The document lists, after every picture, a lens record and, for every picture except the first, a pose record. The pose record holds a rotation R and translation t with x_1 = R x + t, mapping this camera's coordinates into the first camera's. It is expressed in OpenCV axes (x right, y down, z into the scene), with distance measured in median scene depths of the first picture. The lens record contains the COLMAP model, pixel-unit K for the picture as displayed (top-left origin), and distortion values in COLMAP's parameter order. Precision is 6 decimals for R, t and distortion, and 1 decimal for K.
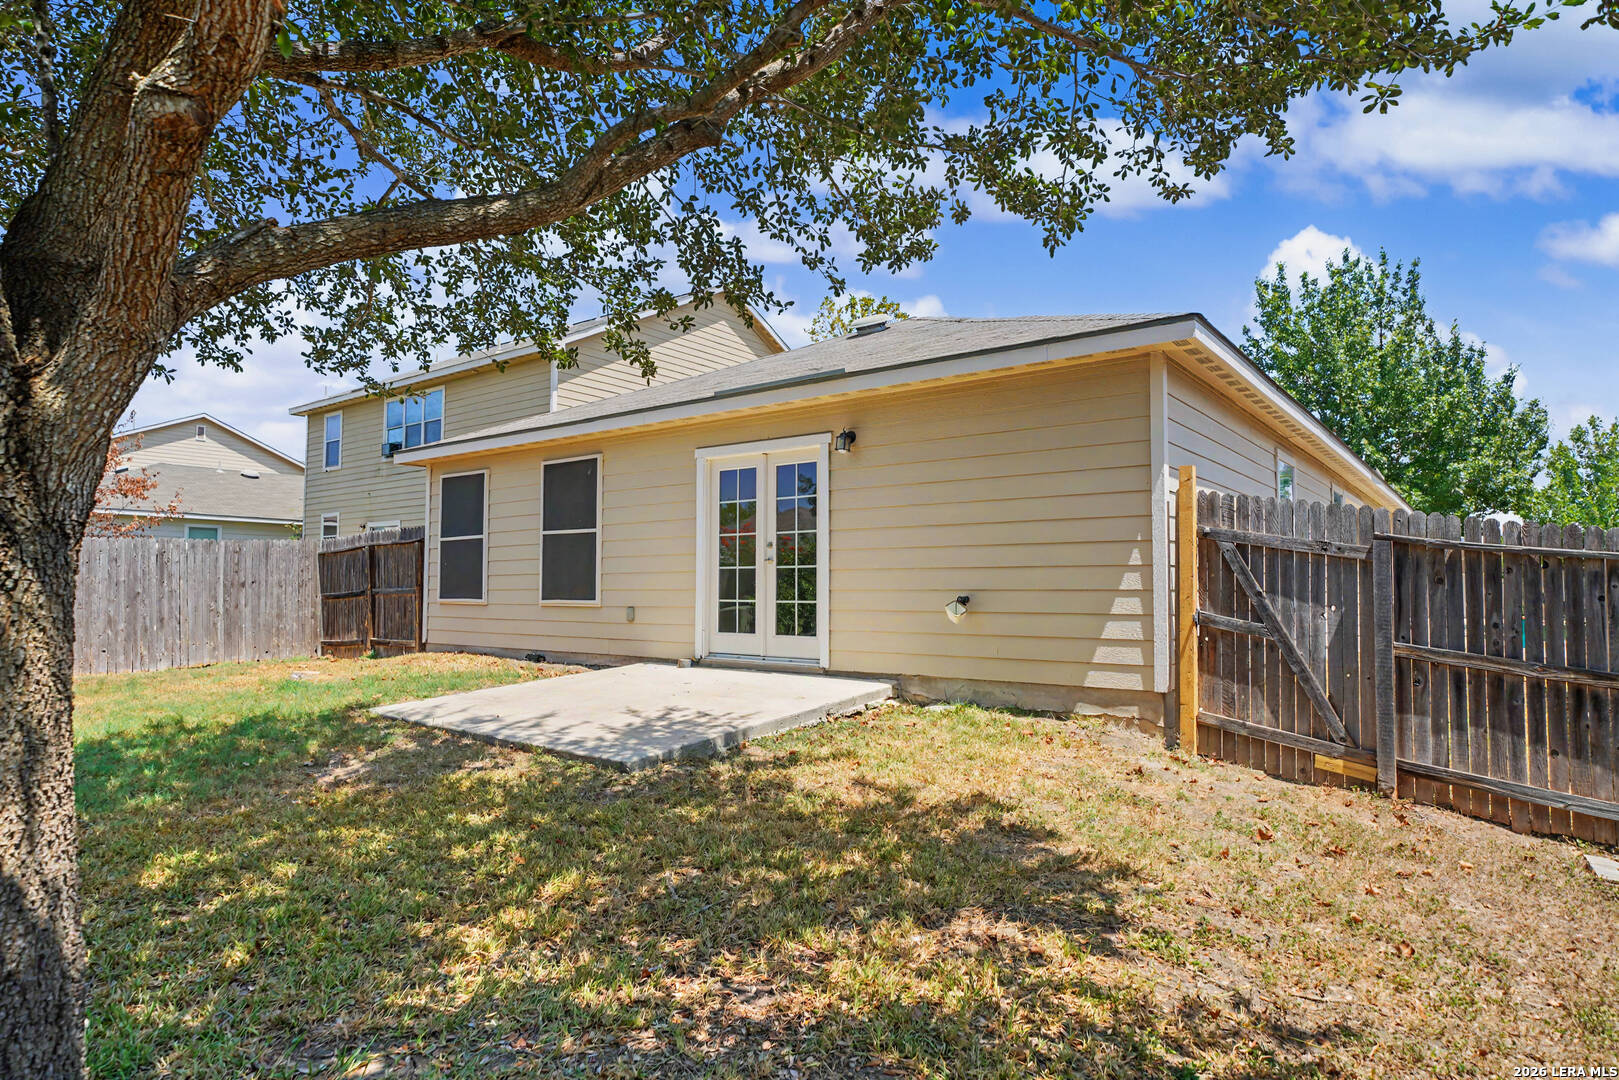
lens RADIAL K [[919.5, 0, 803.1], [0, 919.5, 540.3], [0, 0, 1]] dist [-0.000331, -0.001018]
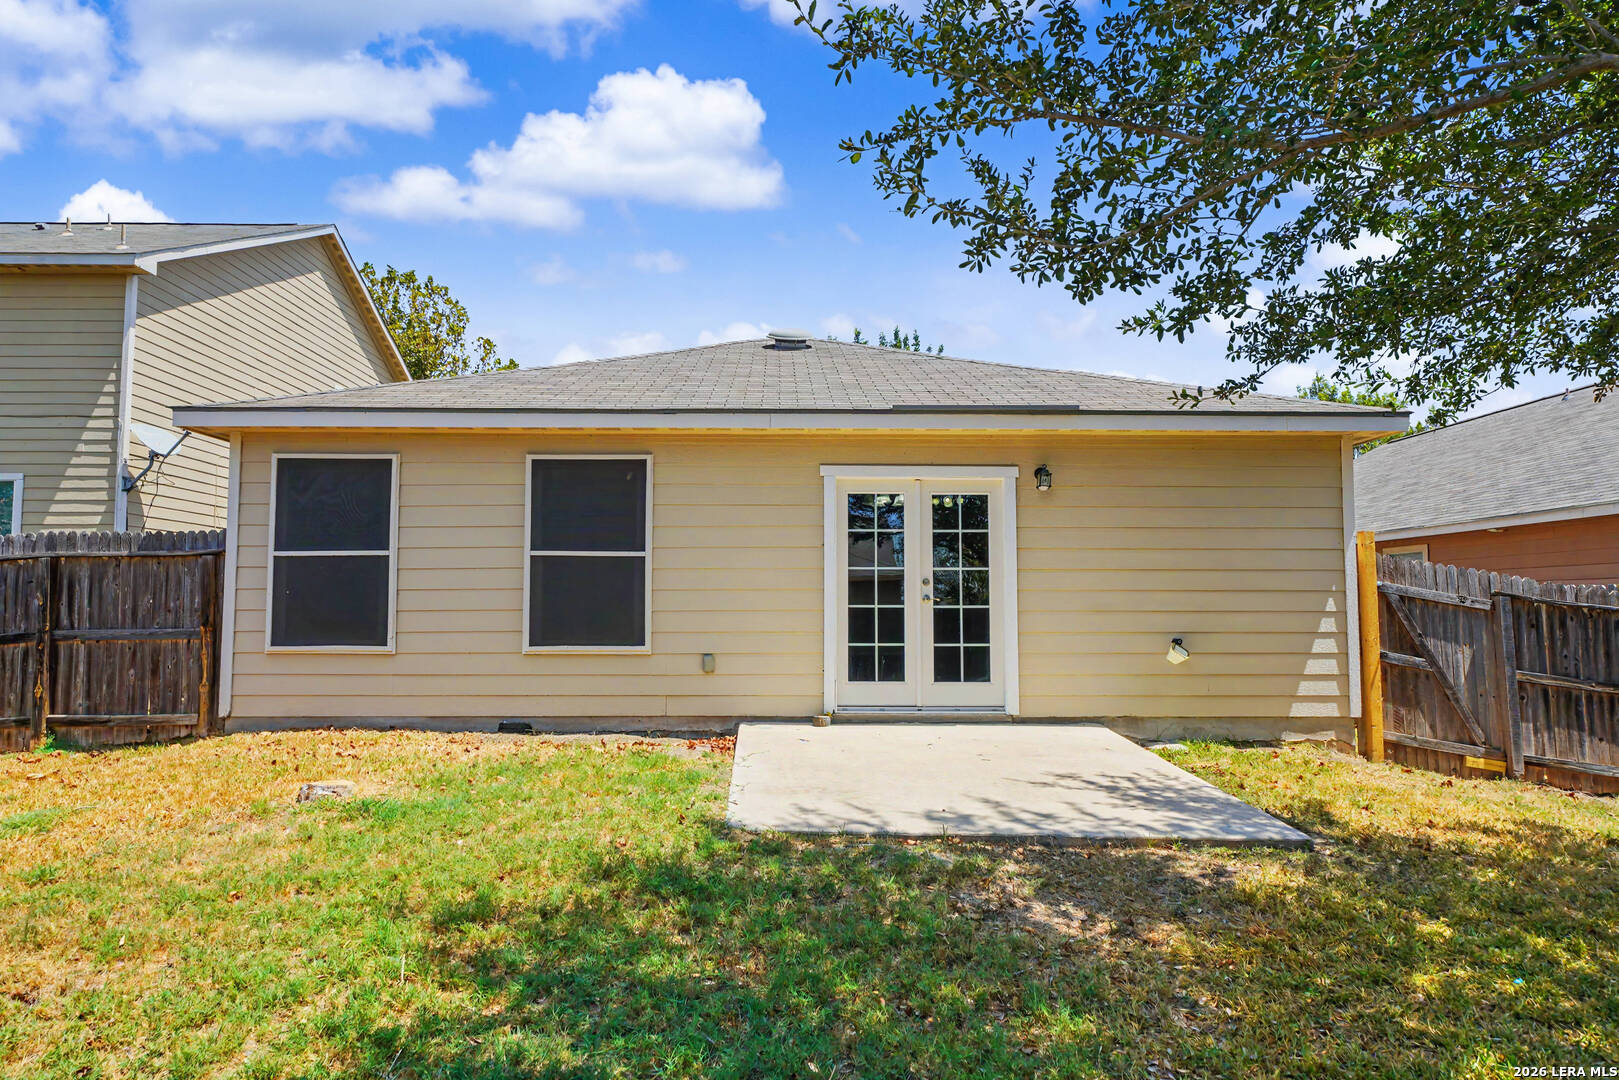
lens RADIAL K [[919.5, 0, 803.1], [0, 919.5, 540.3], [0, 0, 1]] dist [-0.000331, -0.001018]
pose [[0.783539, 0.044811, 0.619725, -0.699726], [-0.034084, 0.998994, -0.029142, -0.005391], [-0.620407, 0.001711, 0.784278, 0.374437]]
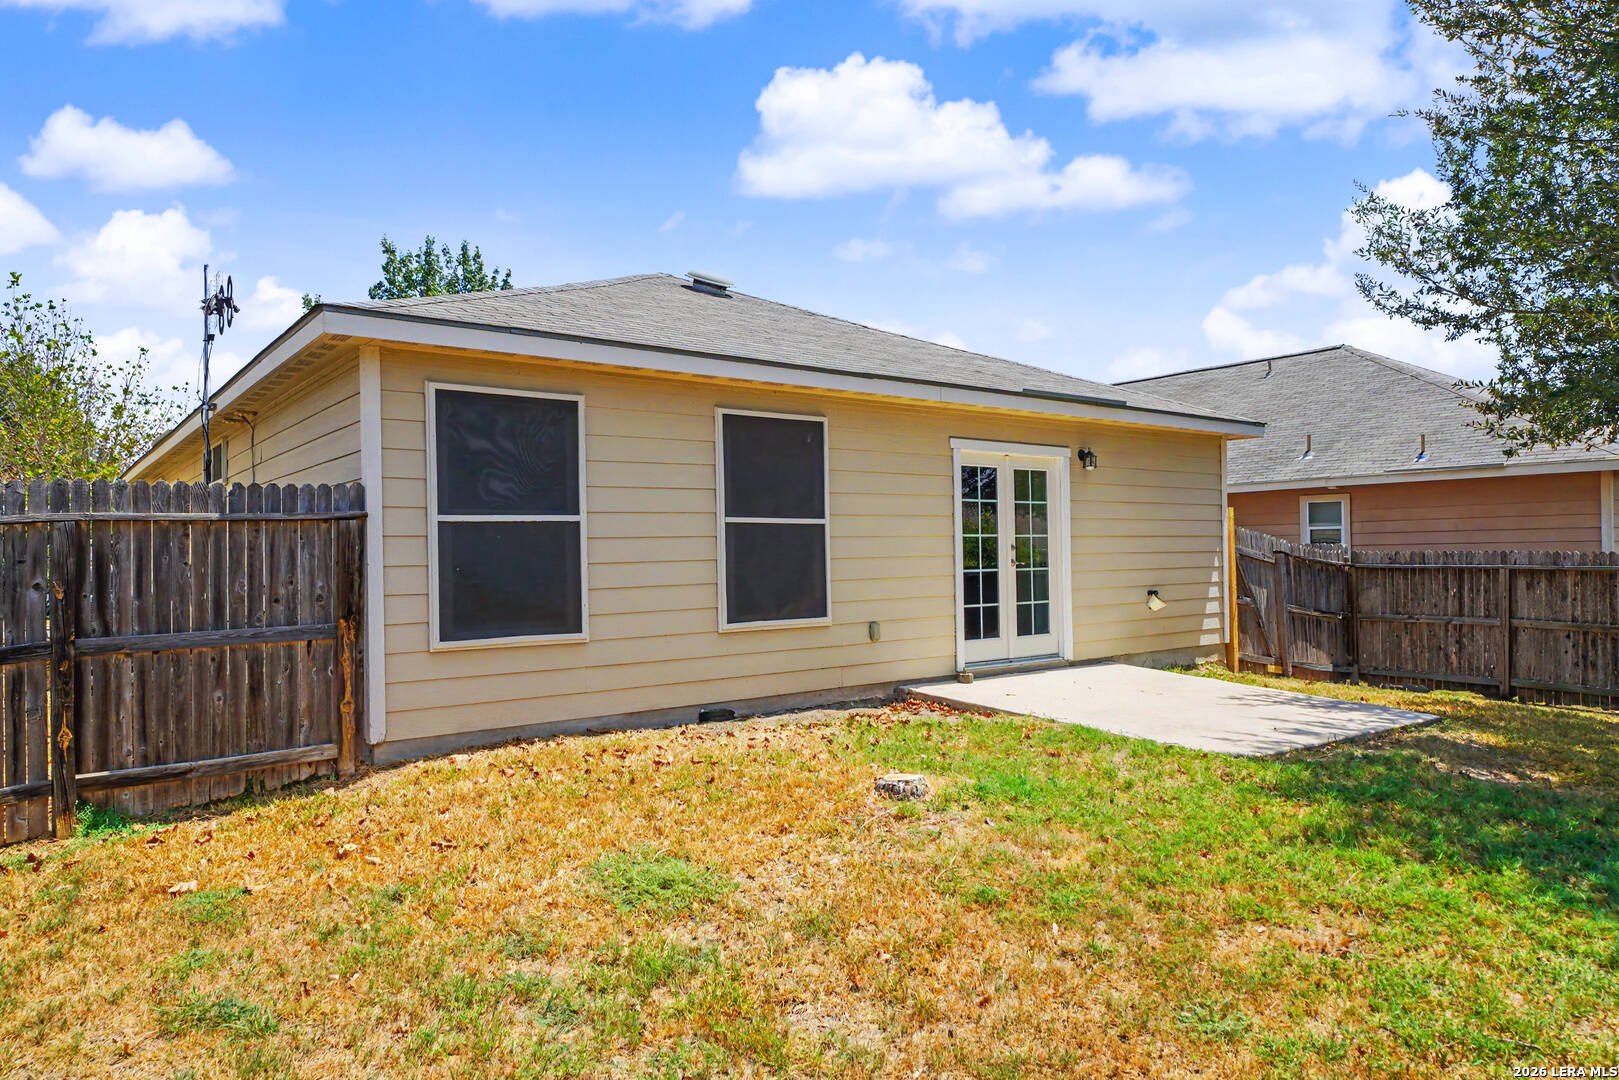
lens RADIAL K [[1015.8, 0, 797.1], [0, 1015.8, 549.1], [0, 0, 1]] dist [-0.004155, 0.005082]
pose [[0.263285, 0.000334, 0.964718, -1.184764], [-0.036812, 0.999275, 0.009700, 0.004634], [-0.964016, -0.038067, 0.263106, 0.948503]]
